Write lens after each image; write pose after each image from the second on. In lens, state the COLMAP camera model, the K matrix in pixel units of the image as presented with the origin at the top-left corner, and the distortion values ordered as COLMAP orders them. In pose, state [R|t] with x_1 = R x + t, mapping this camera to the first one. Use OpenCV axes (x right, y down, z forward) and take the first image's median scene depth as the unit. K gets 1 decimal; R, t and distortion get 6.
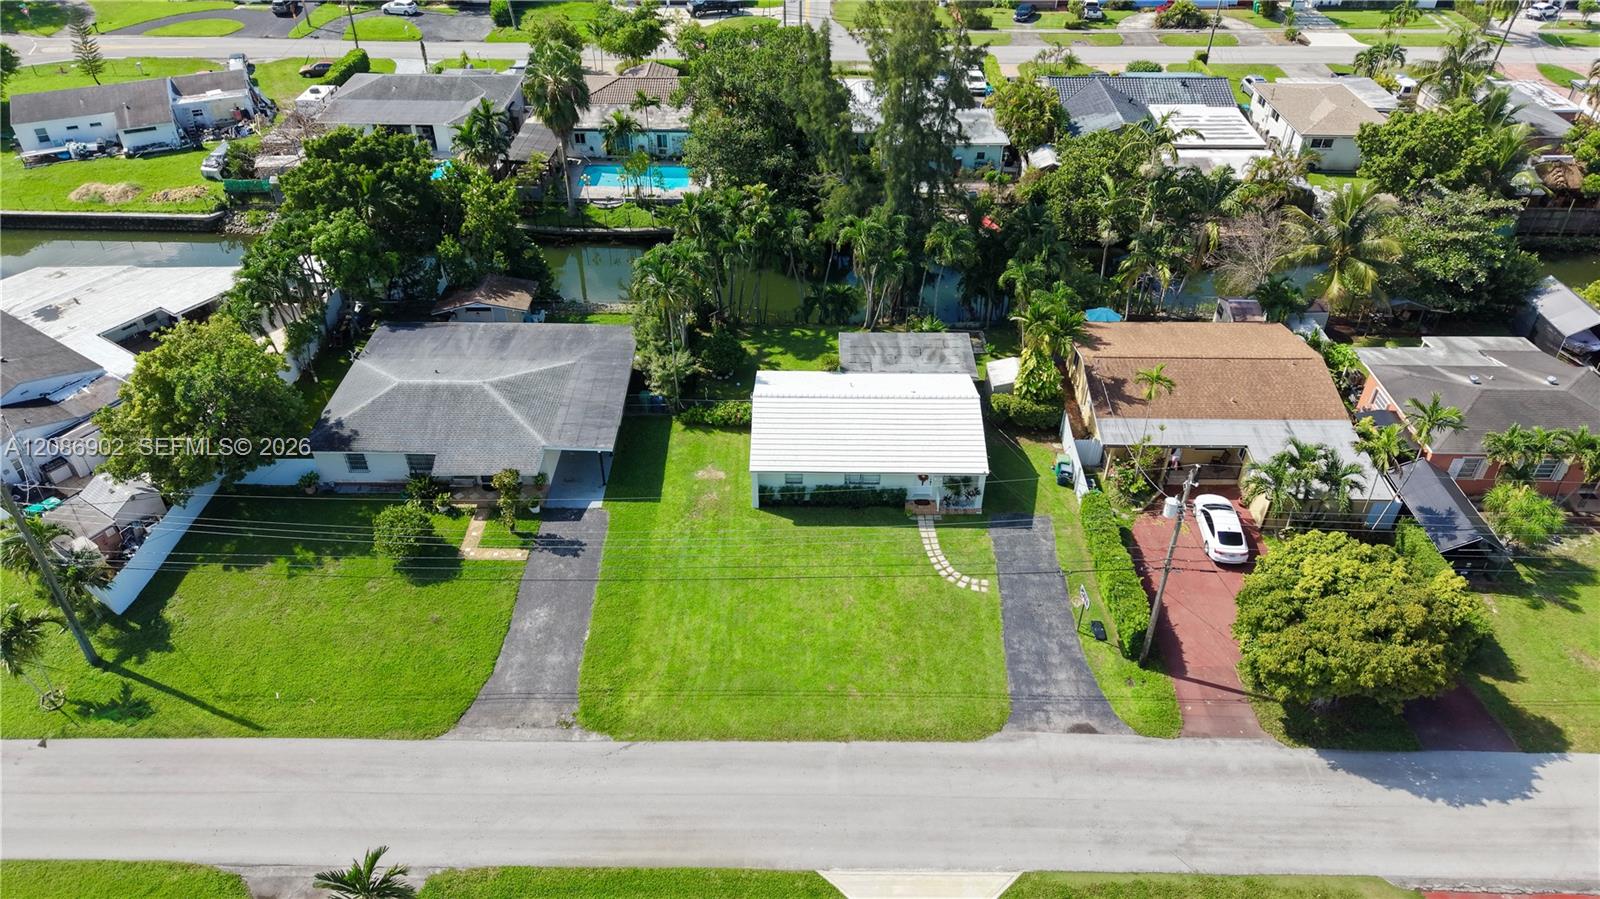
lens RADIAL K [[1068.6, 0, 800.0], [0, 1068.6, 449.5], [0, 0, 1]] dist [0.056600, -0.064883]
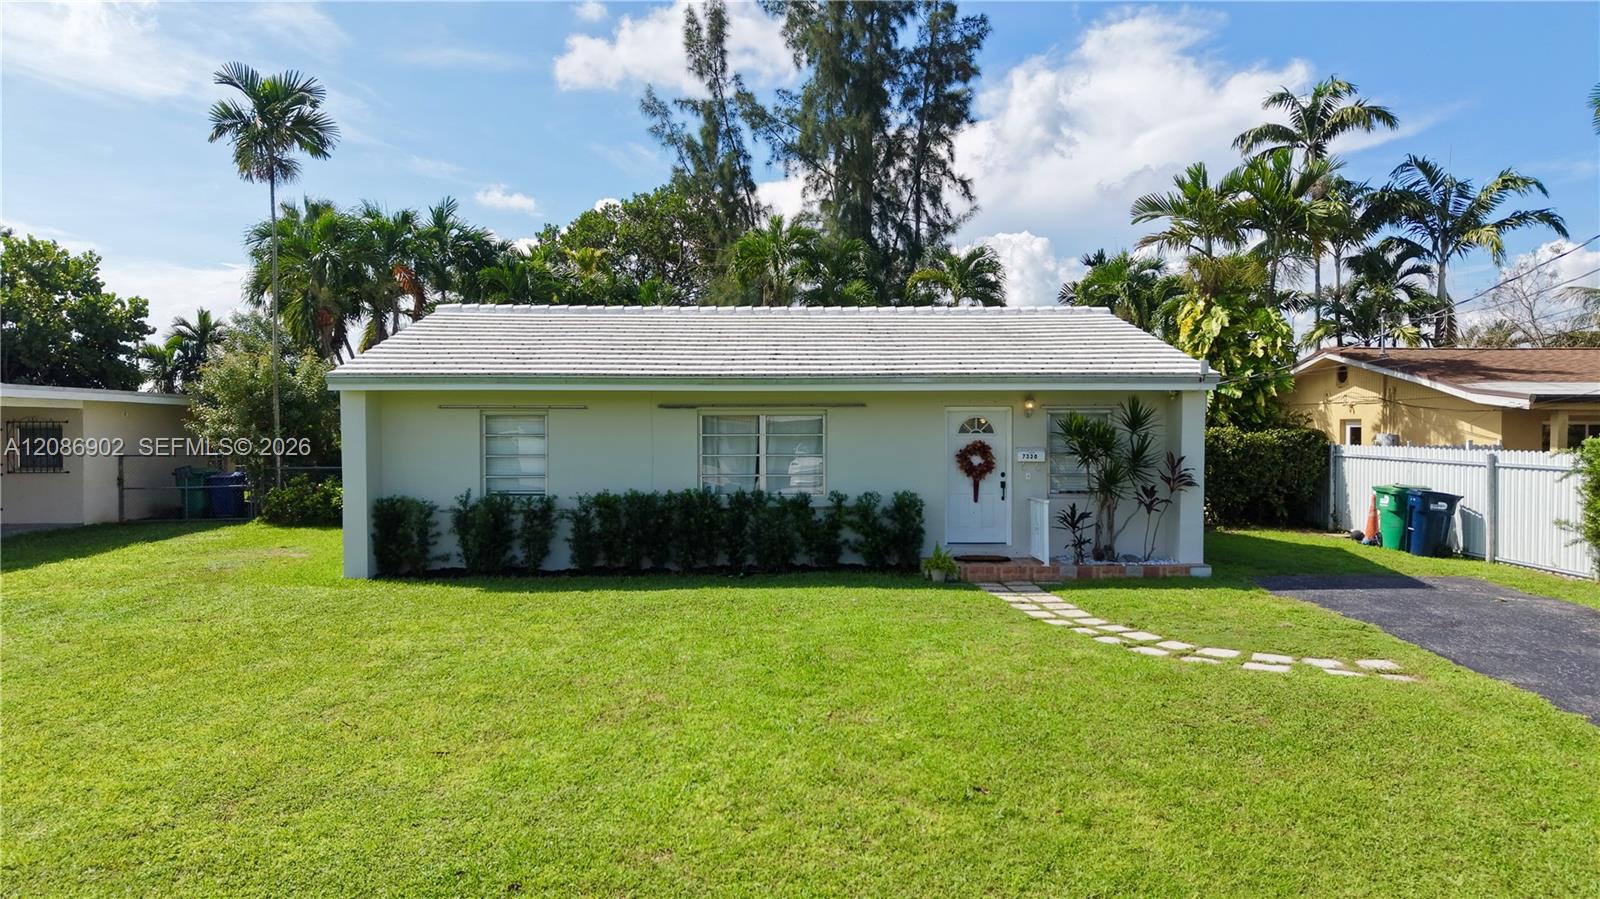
lens RADIAL K [[1071.7, 0, 800.0], [0, 1071.7, 449.5], [0, 0, 1]] dist [0.015452, -0.004580]
pose [[0.999438, -0.007157, 0.032751, 0.061280], [0.025102, 0.807306, -0.589599, 0.195598], [-0.022220, 0.590090, 0.807032, 0.793064]]
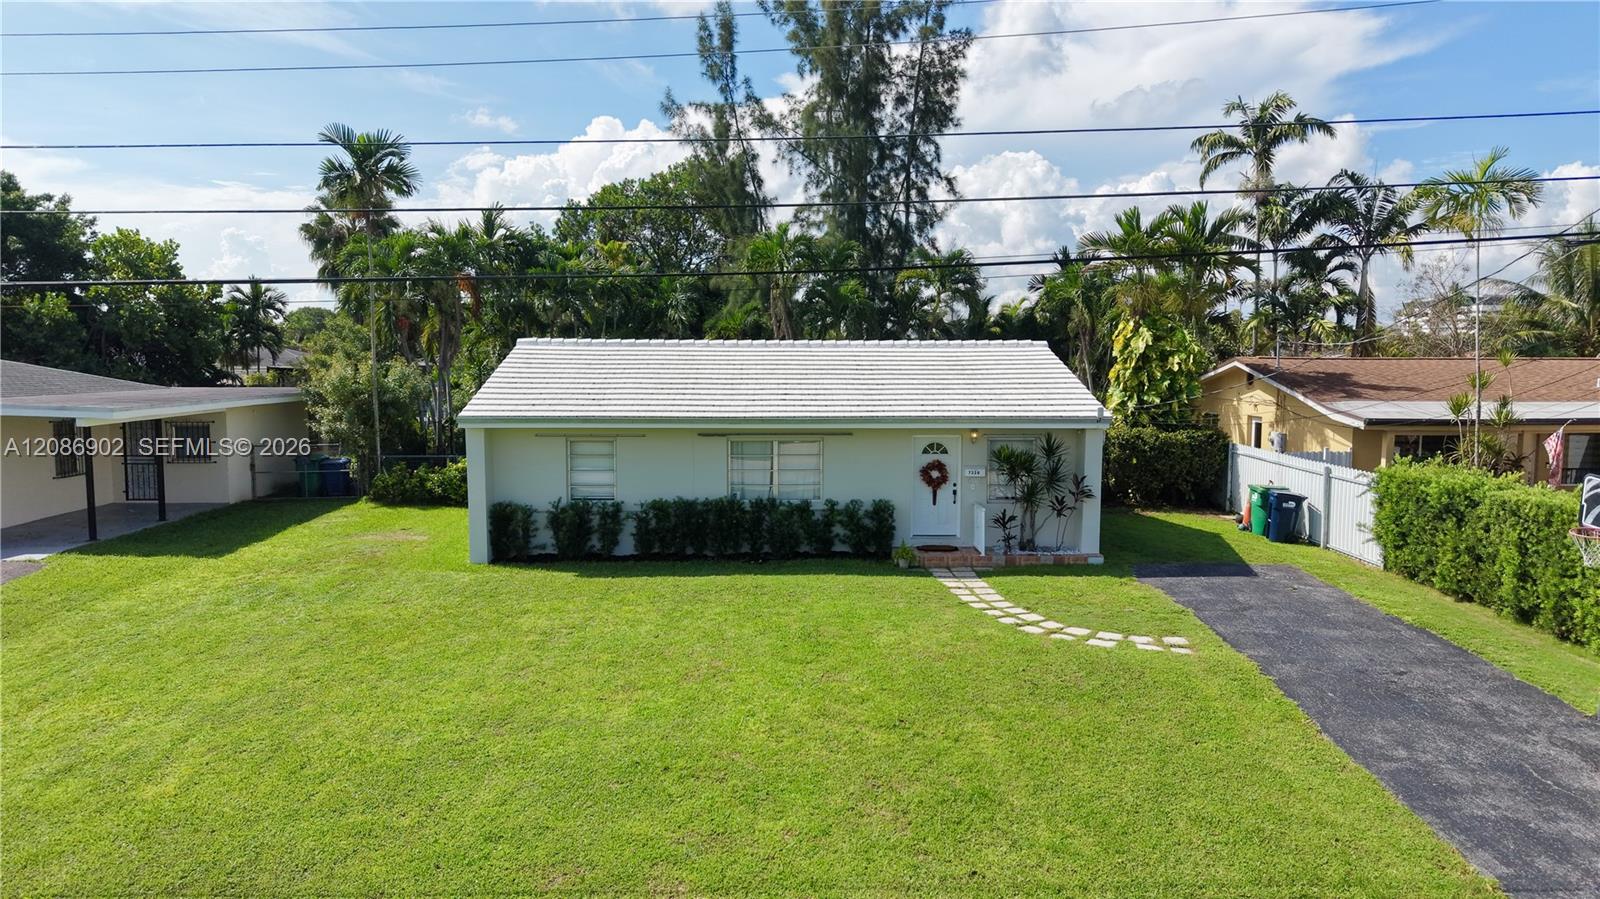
lens RADIAL K [[1071.0, 0, 800.0], [0, 1071.0, 449.5], [0, 0, 1]] dist [0.051850, -0.063537]
pose [[0.999460, -0.006233, 0.032268, 0.056989], [0.022398, 0.847701, -0.530002, 0.226078], [-0.024050, 0.530438, 0.847383, 0.693078]]
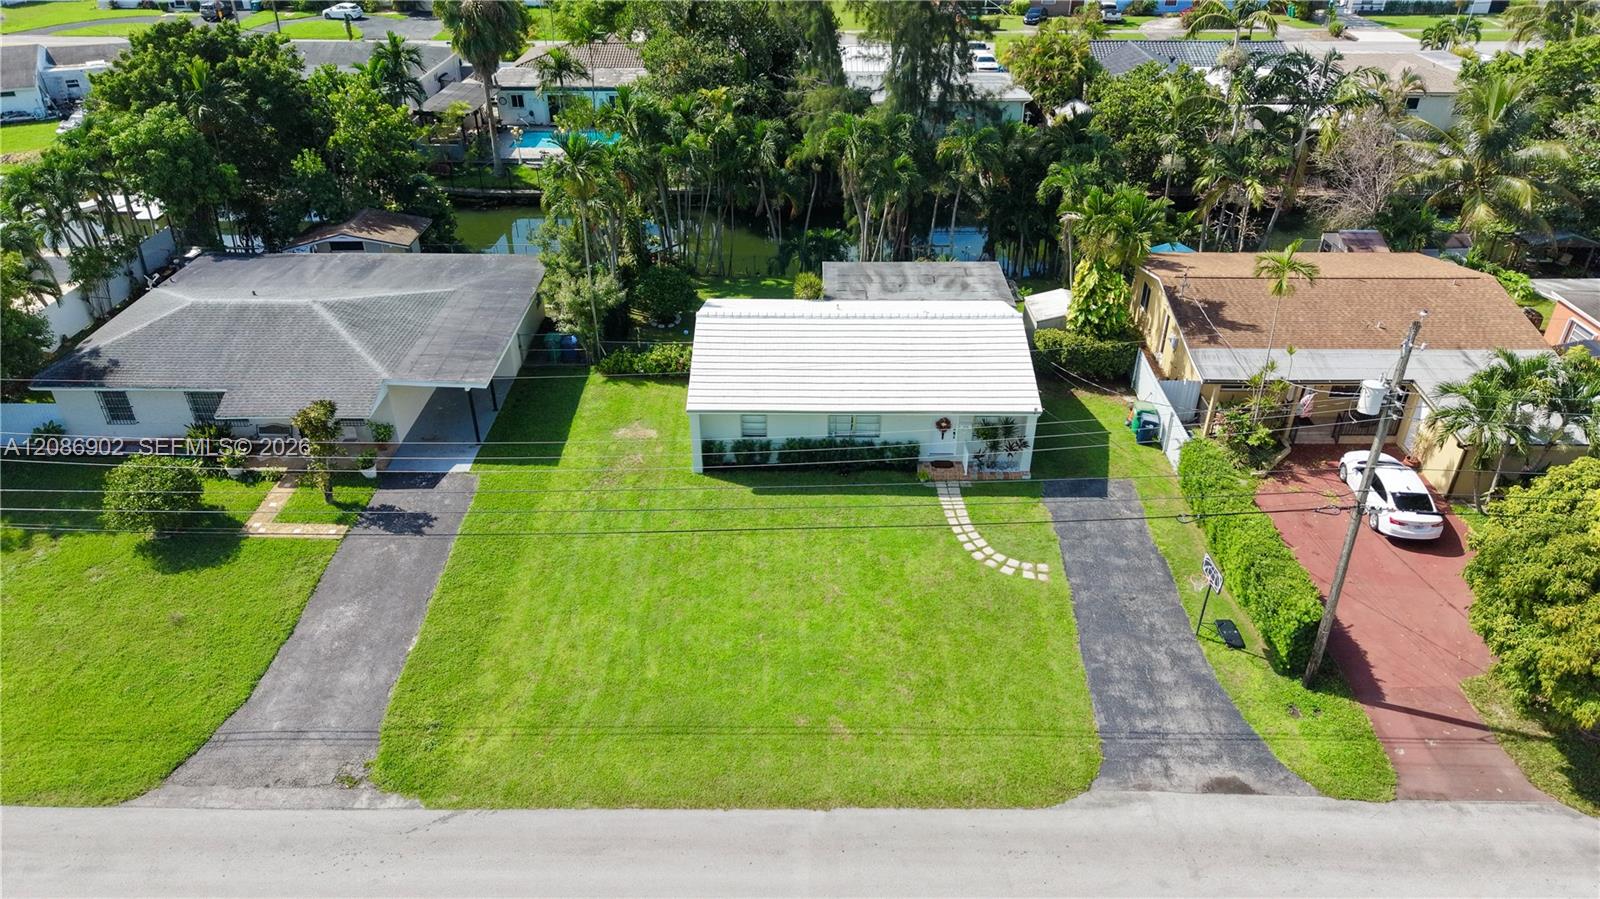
lens RADIAL K [[1071.7, 0, 800.0], [0, 1071.7, 449.5], [0, 0, 1]] dist [0.015452, -0.004580]
pose [[0.999997, -0.002436, -0.000341, 0.024981], [0.002386, 0.994415, -0.105511, 0.116563], [0.000596, 0.105510, 0.994418, 0.334275]]
